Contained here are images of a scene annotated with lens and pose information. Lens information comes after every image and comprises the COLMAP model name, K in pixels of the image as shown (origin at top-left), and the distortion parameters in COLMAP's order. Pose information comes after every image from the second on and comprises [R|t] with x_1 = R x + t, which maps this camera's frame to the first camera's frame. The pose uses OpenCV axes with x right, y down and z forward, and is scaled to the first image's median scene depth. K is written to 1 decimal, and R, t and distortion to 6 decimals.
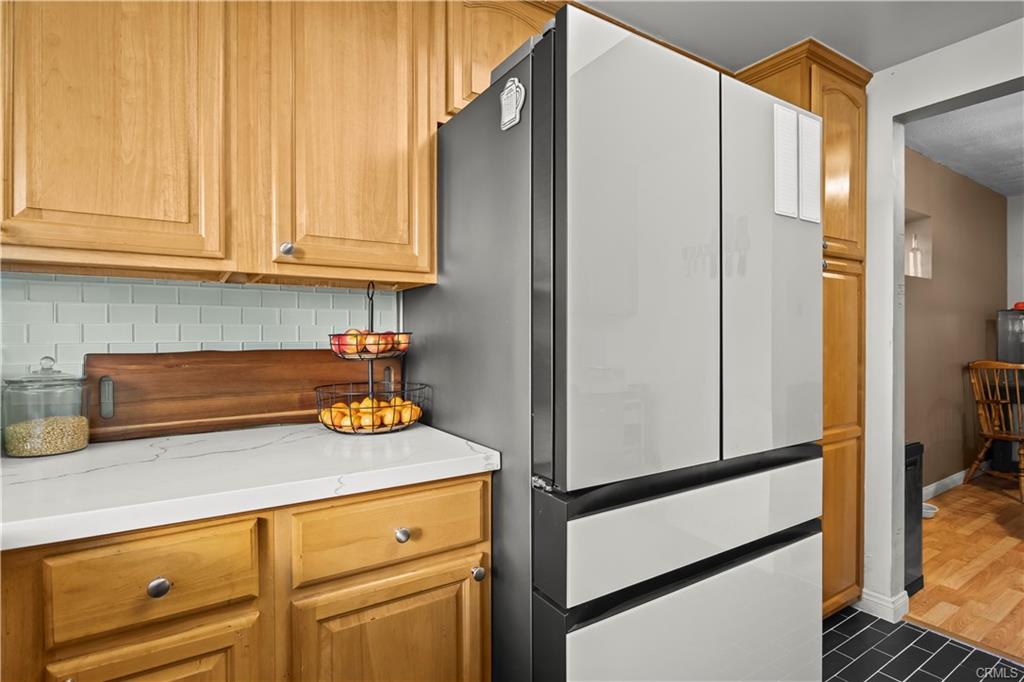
lens RADIAL K [[517.1, 0, 514.1], [0, 517.1, 337.0], [0, 0, 1]] dist [-0.006305, -0.001973]
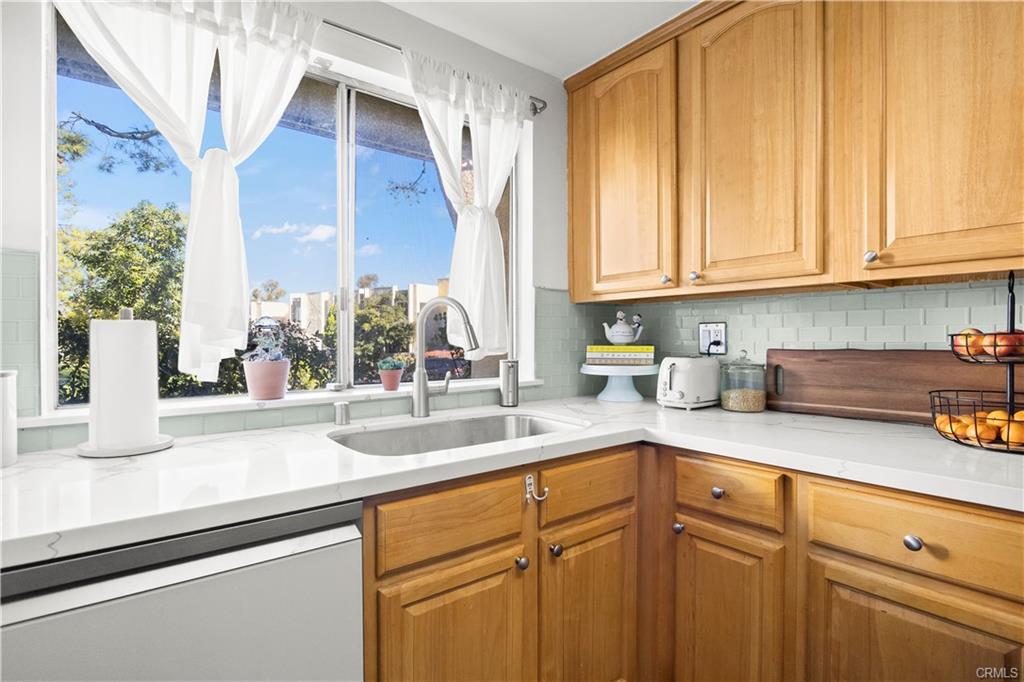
lens RADIAL K [[517.1, 0, 512.6], [0, 517.1, 341.1], [0, 0, 1]] dist [-0.006305, -0.001973]
pose [[0.091962, 0.007487, -0.995734, 0.620979], [-0.000917, 0.999972, 0.007434, 0.000644], [0.995762, 0.000229, 0.091966, 0.155204]]
